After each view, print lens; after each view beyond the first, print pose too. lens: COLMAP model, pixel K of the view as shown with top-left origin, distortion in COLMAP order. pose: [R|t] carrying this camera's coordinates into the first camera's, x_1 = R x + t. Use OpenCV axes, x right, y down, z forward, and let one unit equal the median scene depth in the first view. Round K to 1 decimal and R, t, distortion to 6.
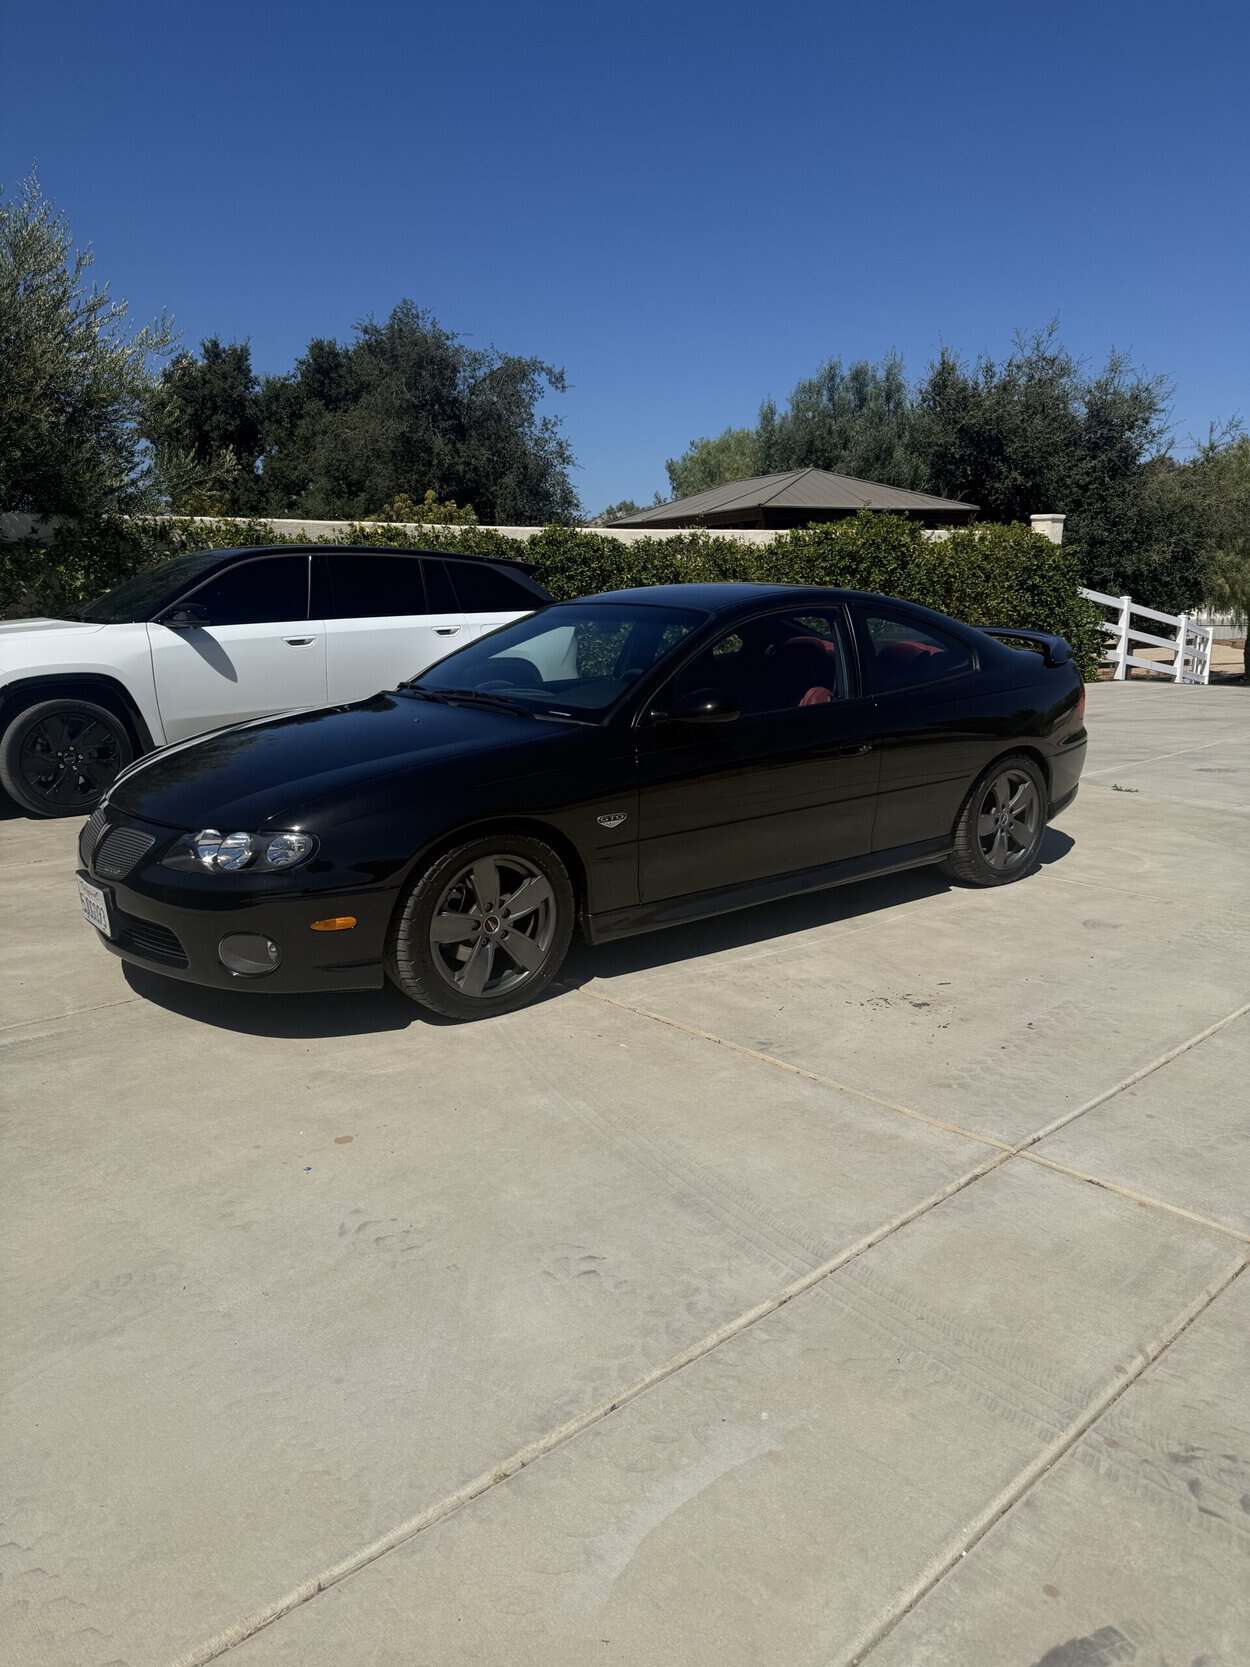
lens RADIAL K [[1173.4, 0, 634.5], [0, 1173.4, 851.1], [0, 0, 1]] dist [0.179611, -0.346727]
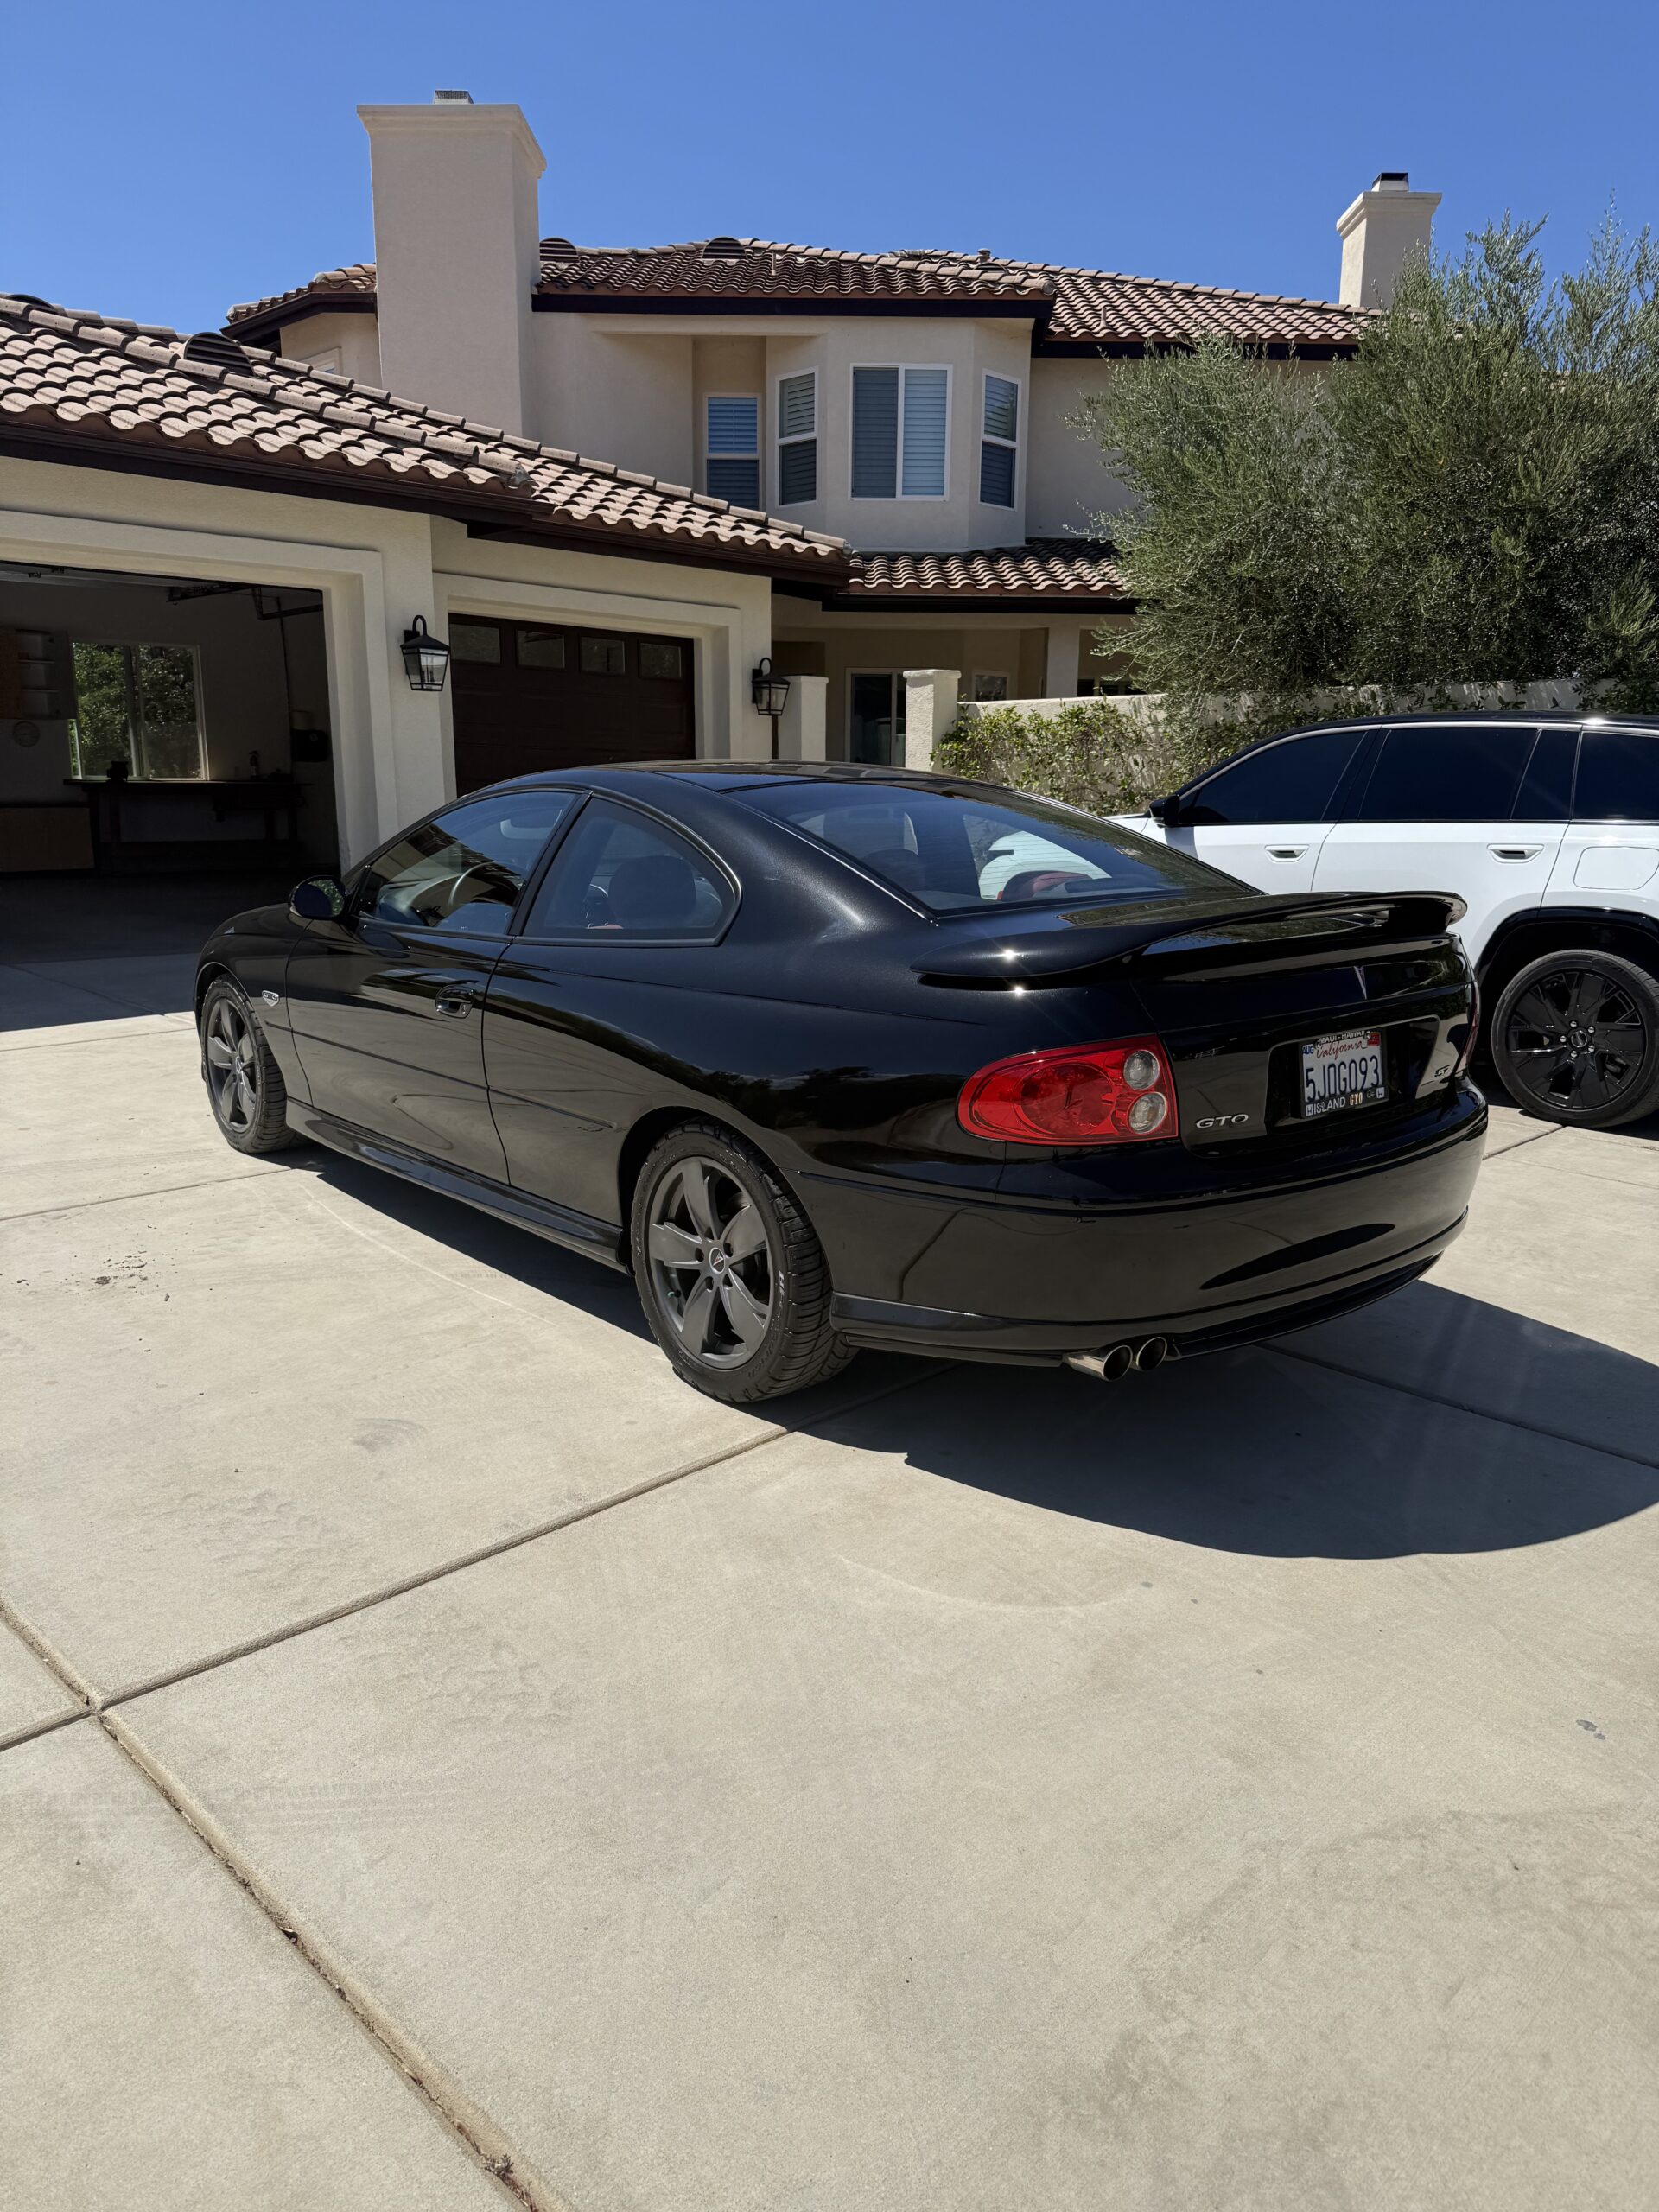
lens RADIAL K [[1553.4, 0, 873.8], [0, 1553.4, 1111.0], [0, 0, 1]] dist [0.002467, -0.005037]
pose [[0.034612, 0.214061, -0.976207, 0.912367], [-0.228737, 0.952561, 0.200766, -0.223838], [0.972873, 0.216346, 0.081933, 1.011207]]
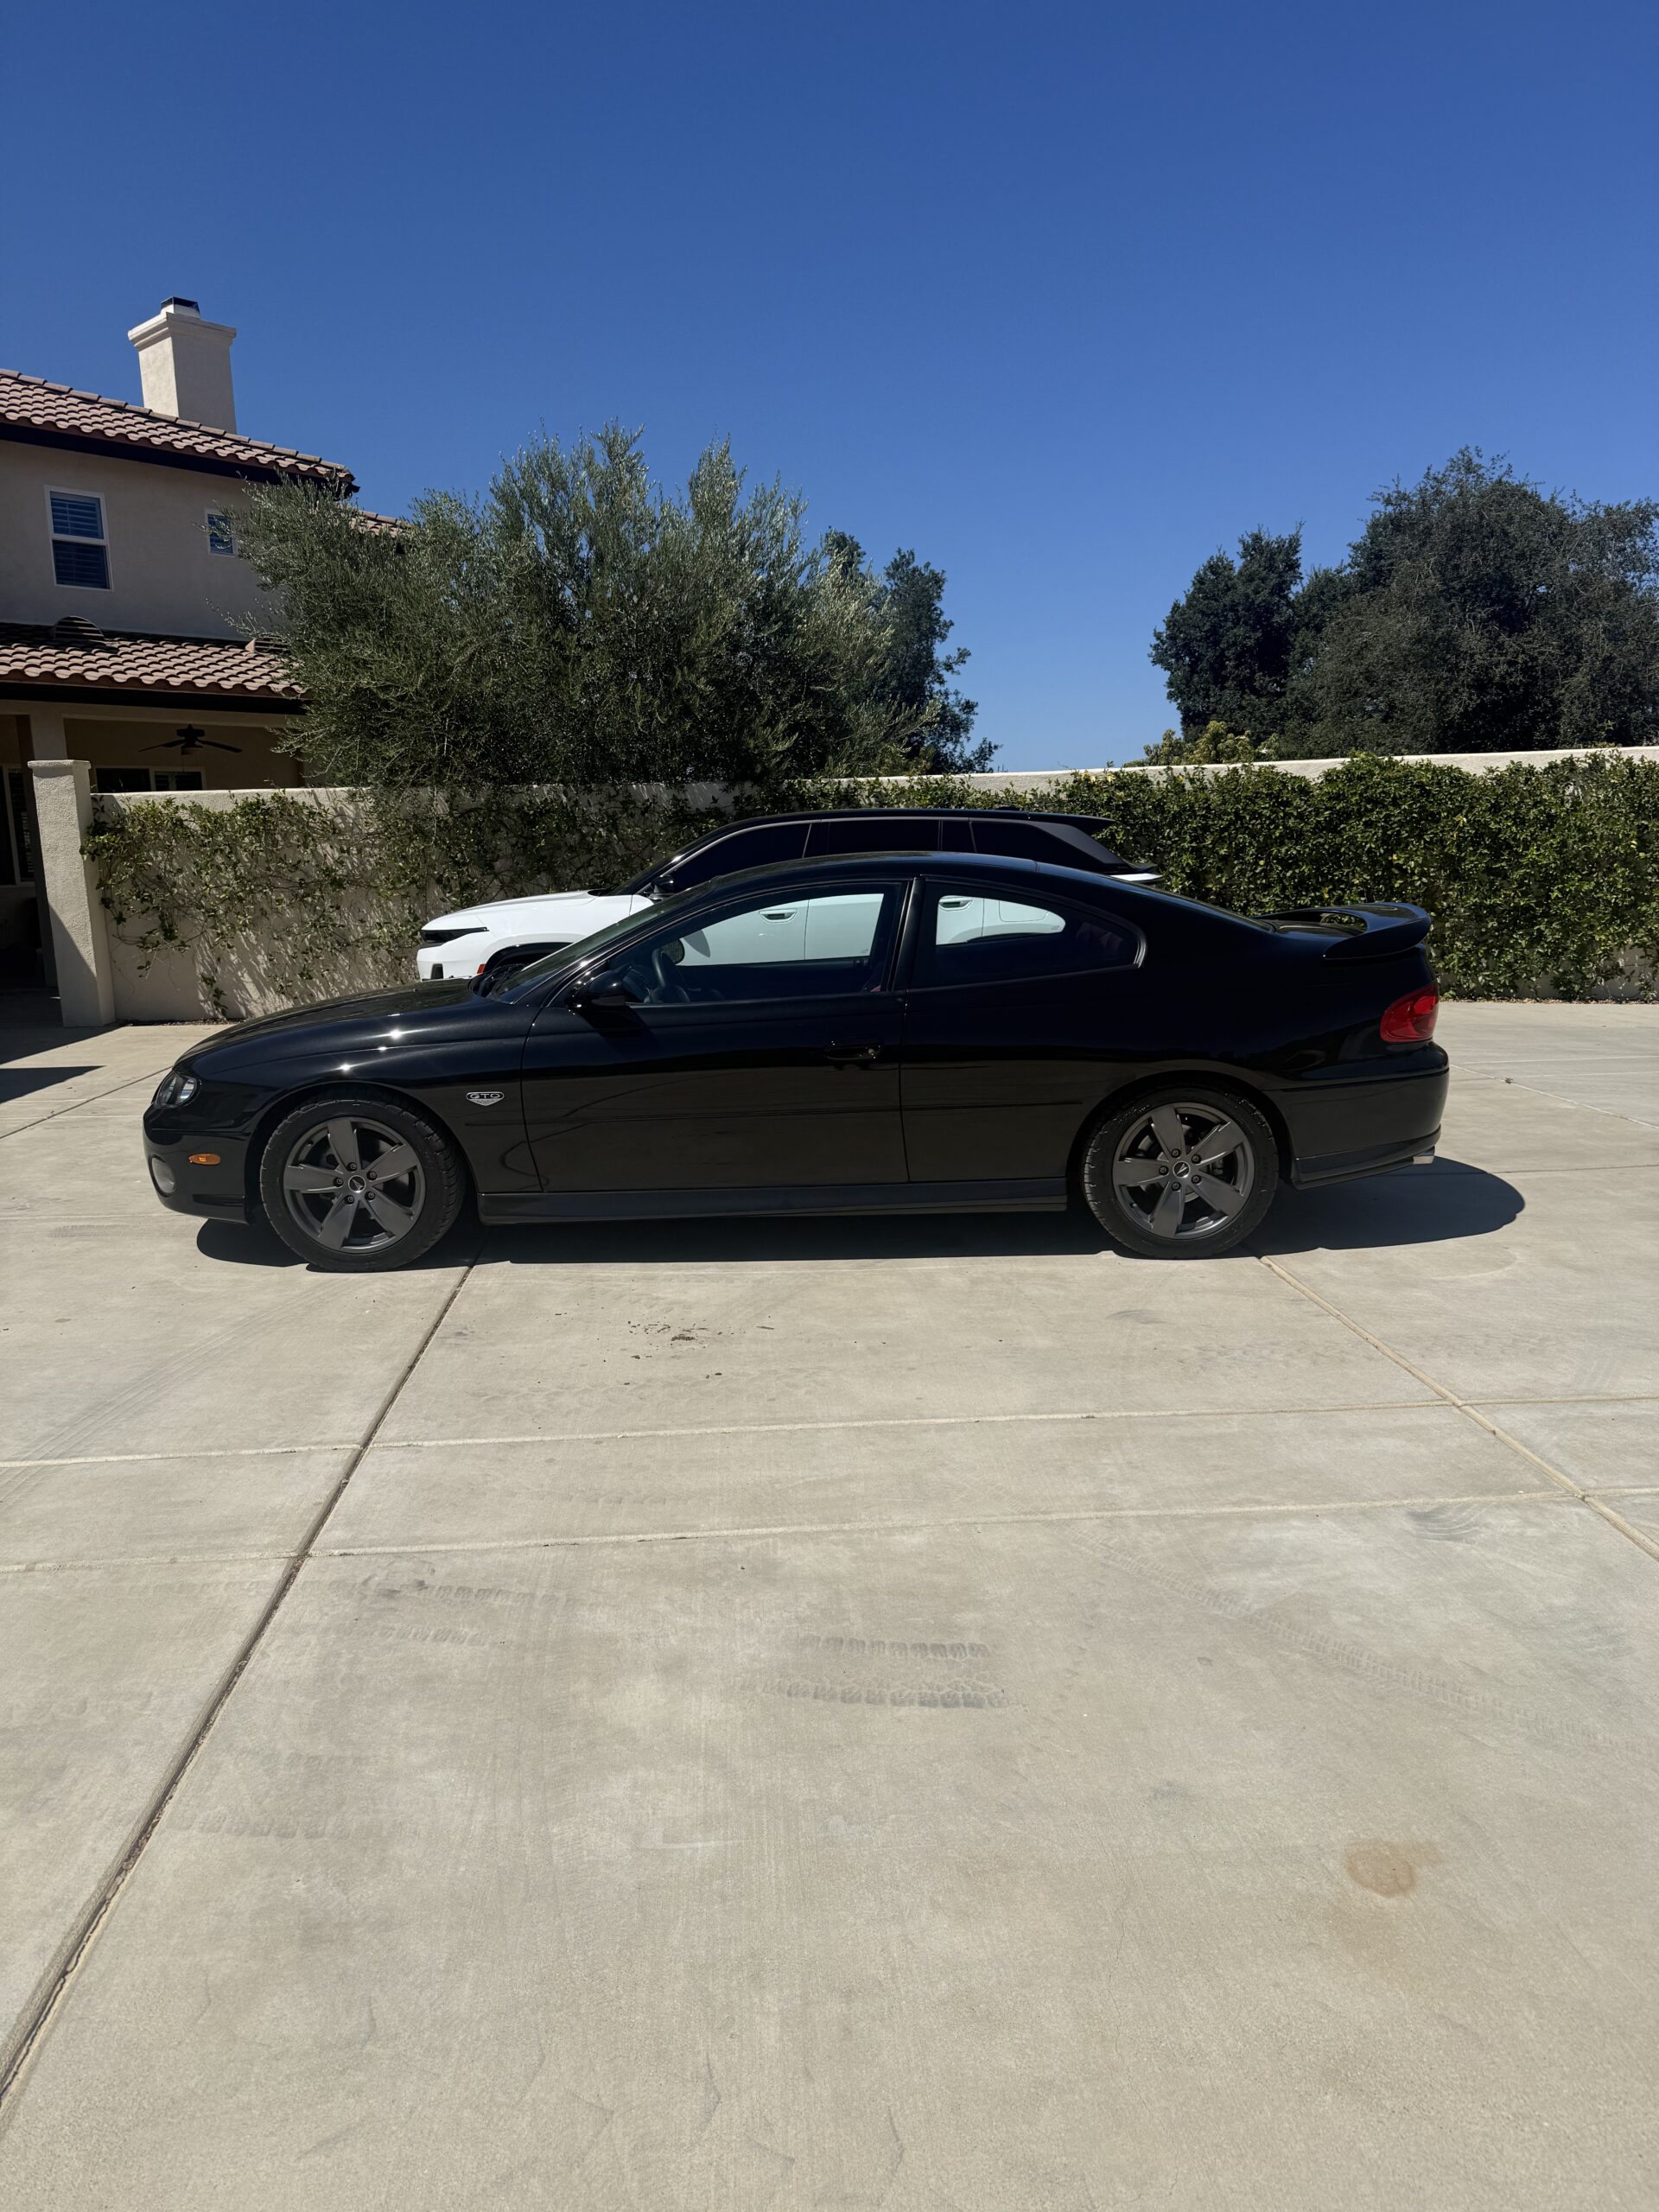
lens RADIAL K [[1568.3, 0, 774.1], [0, 1568.3, 1112.4], [0, 0, 1]] dist [0.108728, -0.222995]
pose [[0.773923, 0.089076, -0.626984, 0.728775], [-0.117363, 0.993082, -0.003781, -0.028674], [0.622309, 0.076511, 0.779023, 0.092136]]
